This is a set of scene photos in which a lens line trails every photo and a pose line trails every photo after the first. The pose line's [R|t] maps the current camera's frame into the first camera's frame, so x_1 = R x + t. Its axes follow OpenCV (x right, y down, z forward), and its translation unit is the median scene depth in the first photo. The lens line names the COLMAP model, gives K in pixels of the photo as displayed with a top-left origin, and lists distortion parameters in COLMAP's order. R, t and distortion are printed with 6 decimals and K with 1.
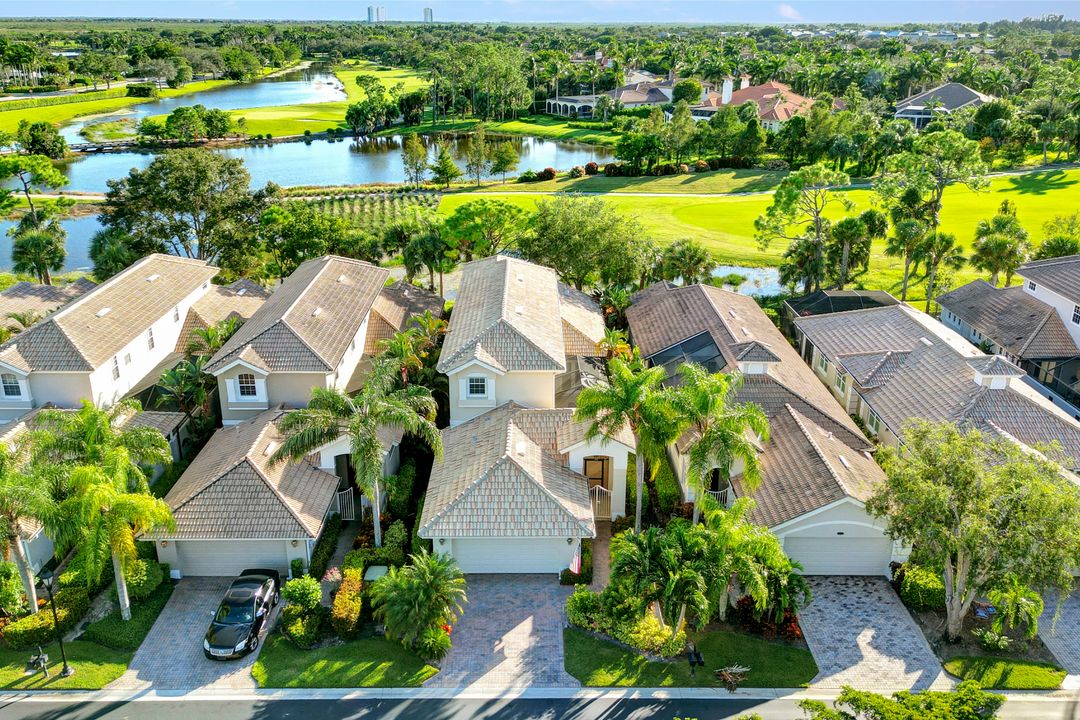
lens RADIAL K [[896.2, 0, 536.4], [0, 896.2, 359.9], [0, 0, 1]] dist [0.110370, -0.143491]
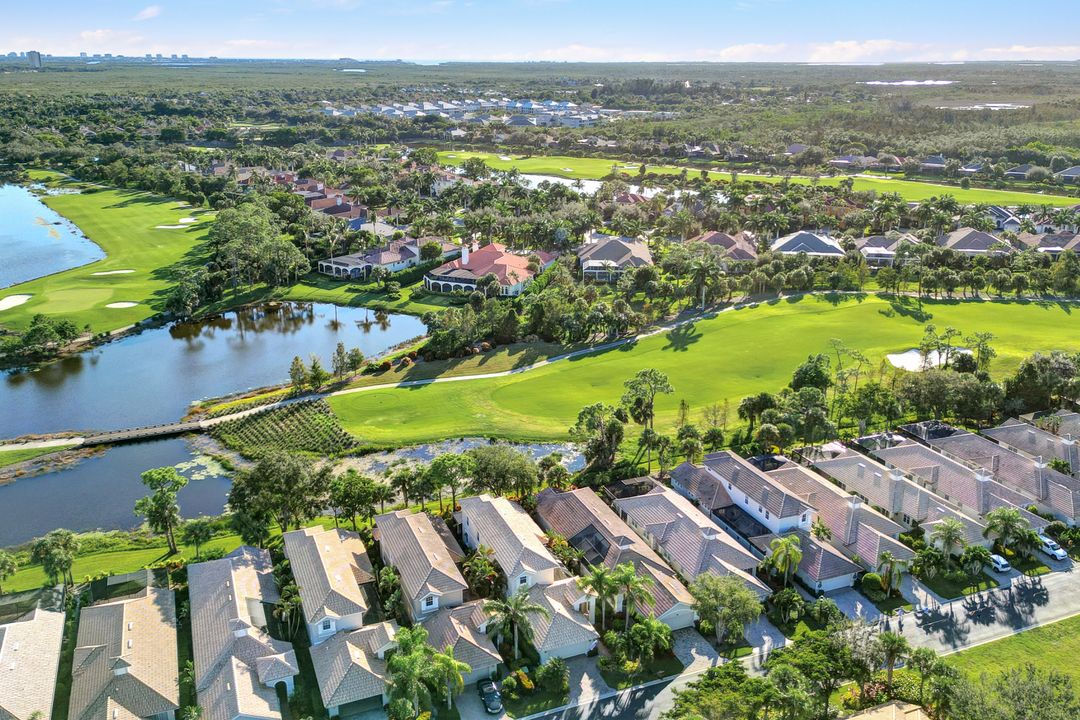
lens RADIAL K [[896.2, 0, 536.4], [0, 896.2, 359.9], [0, 0, 1]] dist [0.110370, -0.143491]
pose [[0.928949, -0.121287, 0.349777, -0.570695], [0.132580, 0.991136, -0.008428, -0.373582], [-0.345654, 0.054203, 0.936795, -0.903443]]
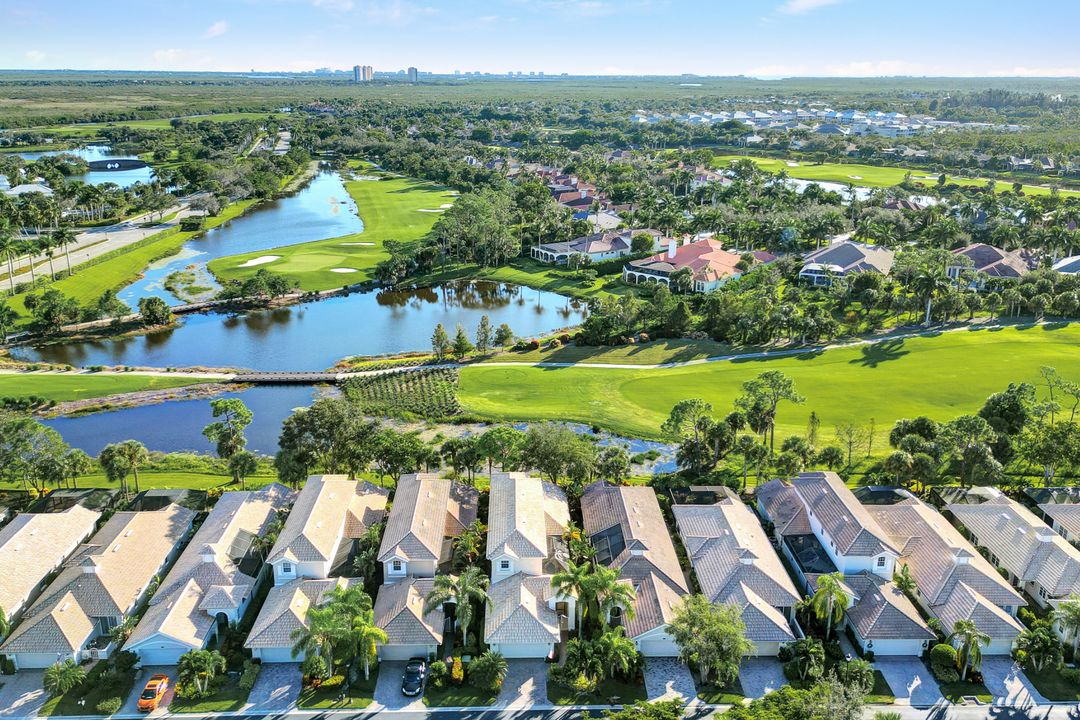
lens RADIAL K [[896.2, 0, 536.4], [0, 896.2, 359.9], [0, 0, 1]] dist [0.110370, -0.143491]
pose [[0.999803, -0.004956, 0.019230, -0.022359], [0.005891, 0.998787, -0.048886, -0.251595], [-0.018965, 0.048990, 0.998619, -0.827121]]
